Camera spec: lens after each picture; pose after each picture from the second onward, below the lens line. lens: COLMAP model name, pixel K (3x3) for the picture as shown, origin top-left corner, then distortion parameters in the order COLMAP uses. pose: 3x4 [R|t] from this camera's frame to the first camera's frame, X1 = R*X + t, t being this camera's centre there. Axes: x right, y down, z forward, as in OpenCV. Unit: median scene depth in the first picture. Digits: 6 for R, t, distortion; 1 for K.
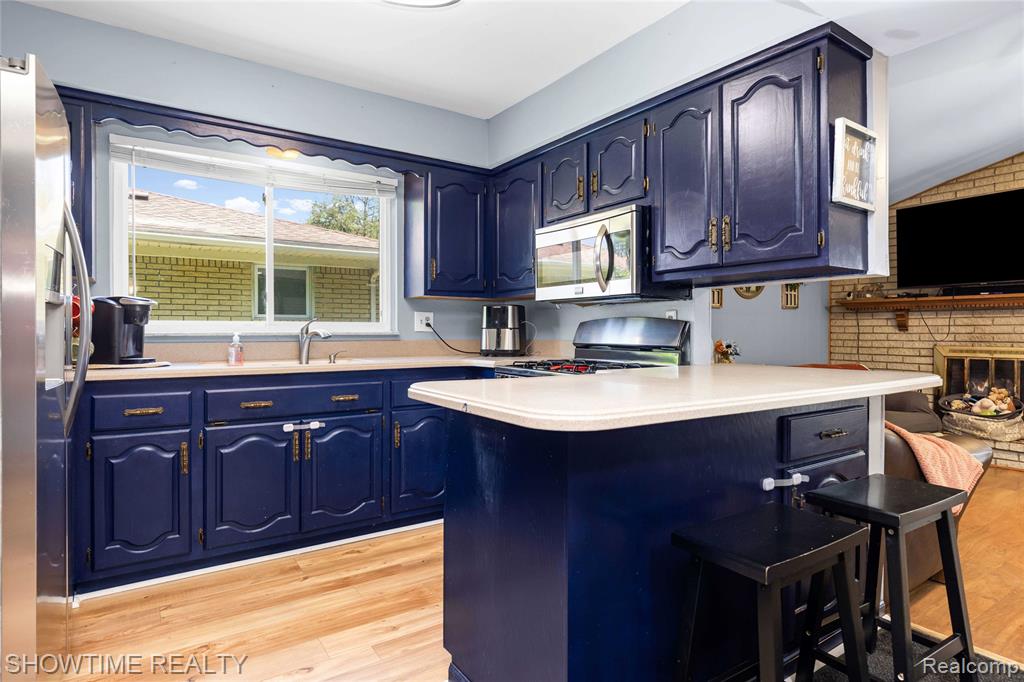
lens RADIAL K [[558.7, 0, 512.5], [0, 558.7, 330.5], [0, 0, 1]] dist [-0.002470, -0.000319]
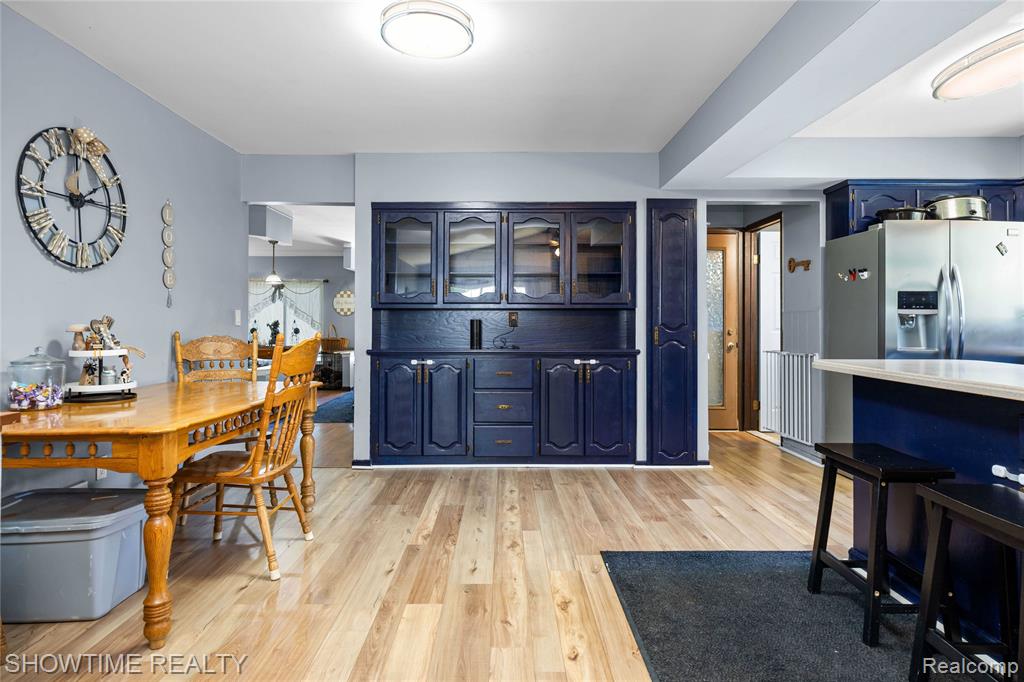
lens RADIAL K [[558.7, 0, 512.5], [0, 558.7, 330.5], [0, 0, 1]] dist [-0.002470, -0.000319]
pose [[-0.554134, 0.009401, -0.832374, 0.890822], [0.002647, 0.999951, 0.009531, -0.003253], [0.832423, 0.003079, -0.554132, 0.390868]]
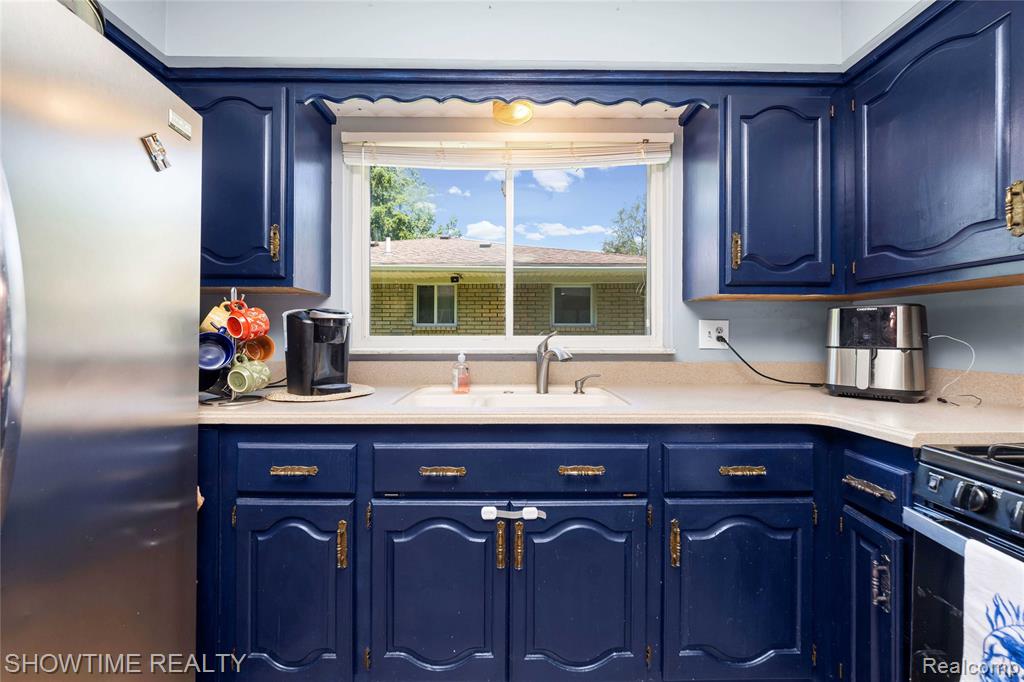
lens RADIAL K [[388.3, 0, 512.5], [0, 388.3, 331.2], [0, 0, 1]] dist [-0.001862, -0.000319]
pose [[0.834775, -0.000939, -0.550590, -0.108379], [-0.001585, 0.999990, -0.004108, -0.018099], [0.550588, 0.004302, 0.834766, 0.492293]]
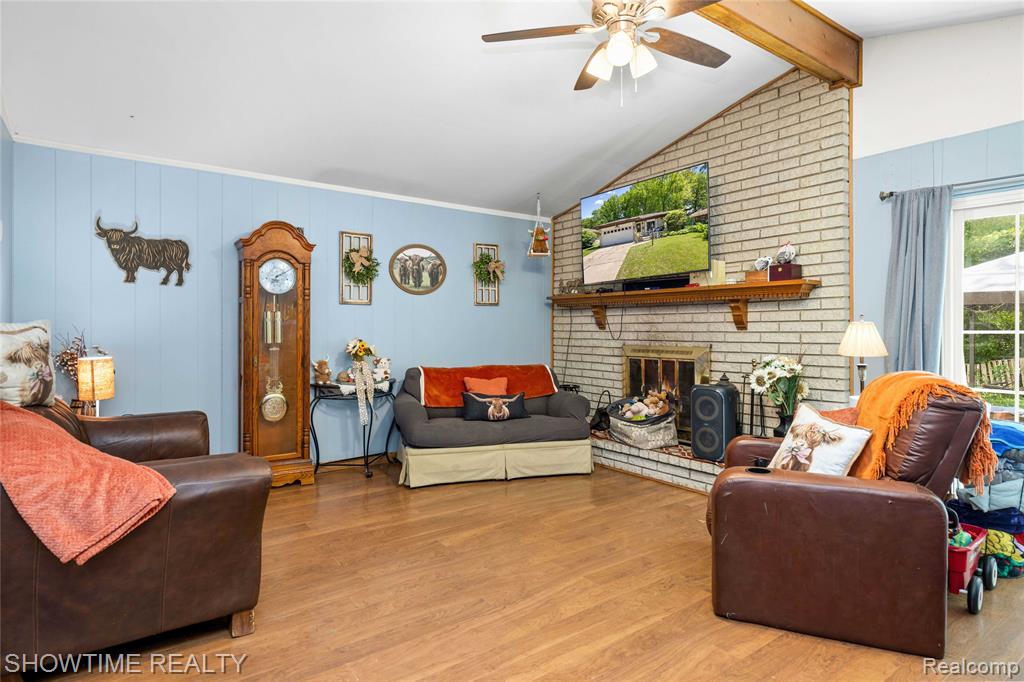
lens RADIAL K [[558.7, 0, 512.5], [0, 558.7, 330.5], [0, 0, 1]] dist [-0.002470, -0.000319]
pose [[0.999516, -0.003648, 0.030886, 0.901475], [0.003474, 0.999978, 0.005672, -0.004391], [-0.030906, -0.005562, 0.999507, 0.121198]]
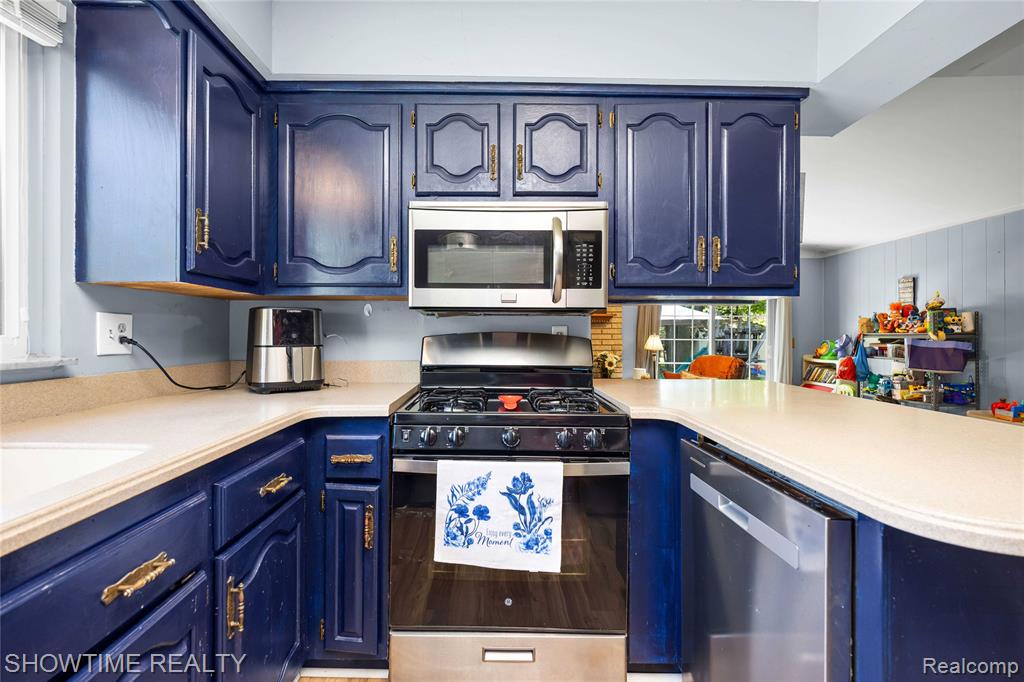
lens RADIAL K [[469.2, 0, 497.7], [0, 469.2, 332.0], [0, 0, 1]] dist [0.000727, -0.000251]
pose [[0.561824, 0.003746, 0.827248, -0.326283], [-0.006793, 0.999977, 0.000086, -0.020496], [-0.827229, -0.005668, 0.561836, 0.527694]]
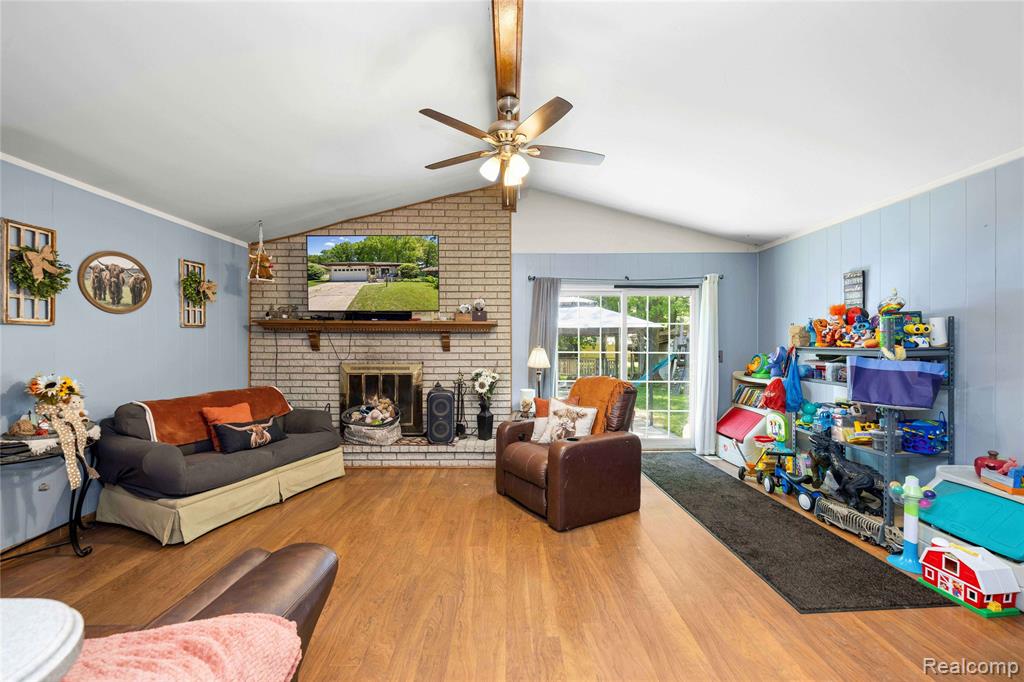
lens RADIAL K [[417.5, 0, 512.0], [0, 417.5, 341.0], [0, 0, 1]] dist [0.000863, -0.004785]
pose [[0.557081, -0.003547, 0.830451, 0.416740], [-0.004086, 0.999967, 0.007011, -0.043158], [-0.830448, -0.007299, 0.557048, 0.405981]]
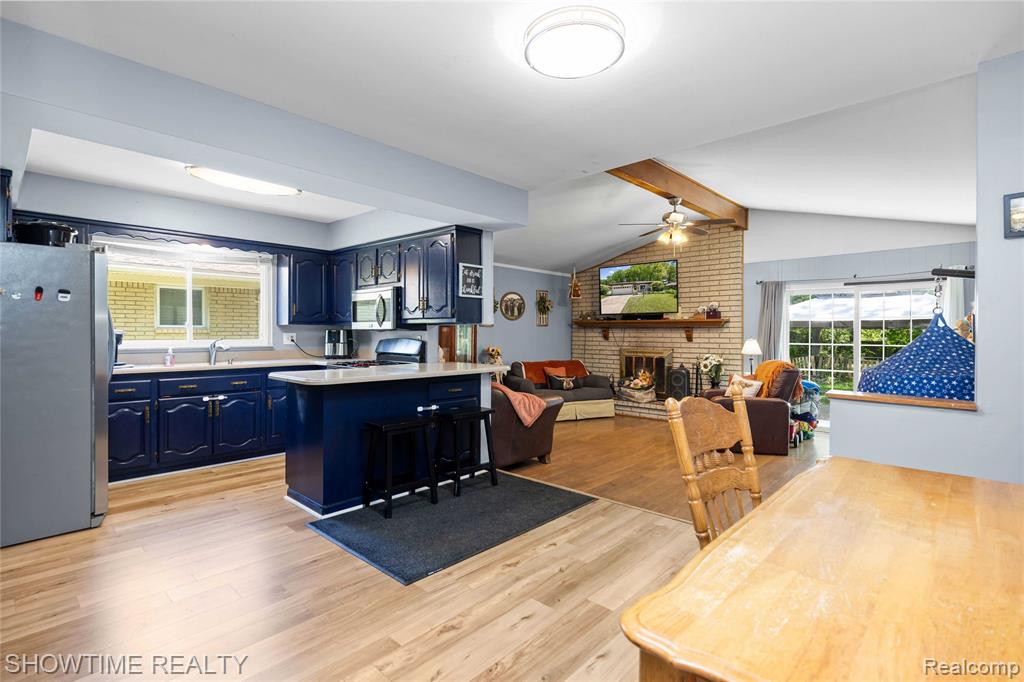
lens RADIAL K [[490.7, 0, 512.0], [0, 490.7, 334.1], [0, 0, 1]] dist [0.002990, -0.000753]
pose [[0.975131, 0.001232, 0.221626, 0.176348], [-0.002604, 0.999979, 0.005903, -0.042144], [-0.221614, -0.006333, 0.975114, -0.626219]]
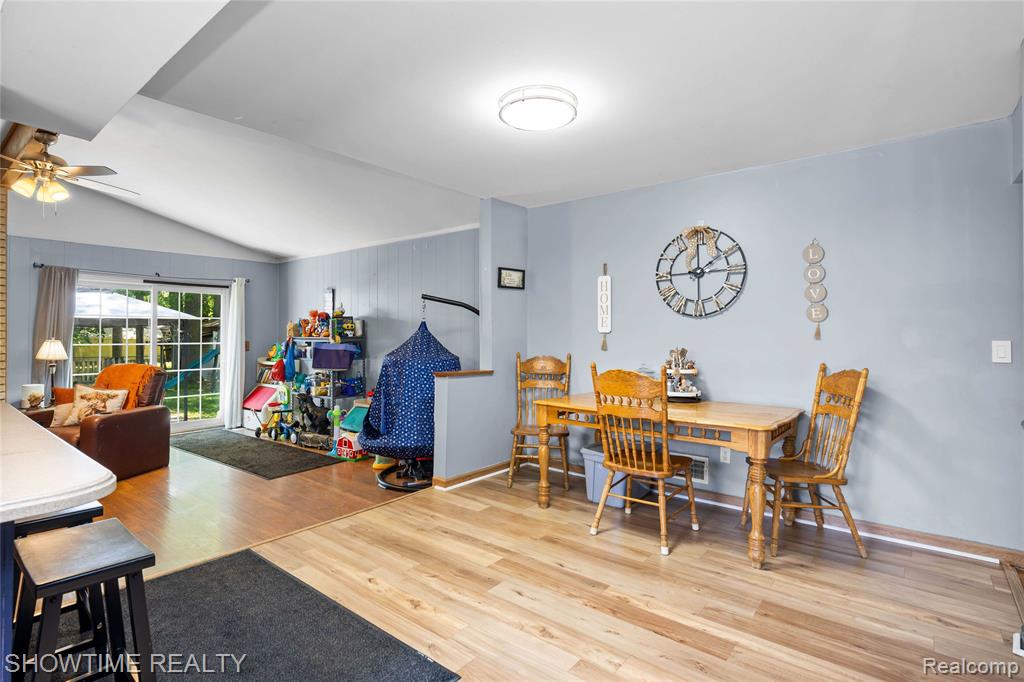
lens RADIAL K [[505.1, 0, 507.3], [0, 505.1, 328.7], [0, 0, 1]] dist [0.000627, -0.000142]
pose [[-0.285376, 0.007170, 0.958389, -0.327337], [-0.007491, 0.999925, -0.009711, -0.043037], [-0.958386, -0.009951, -0.285301, 0.170516]]
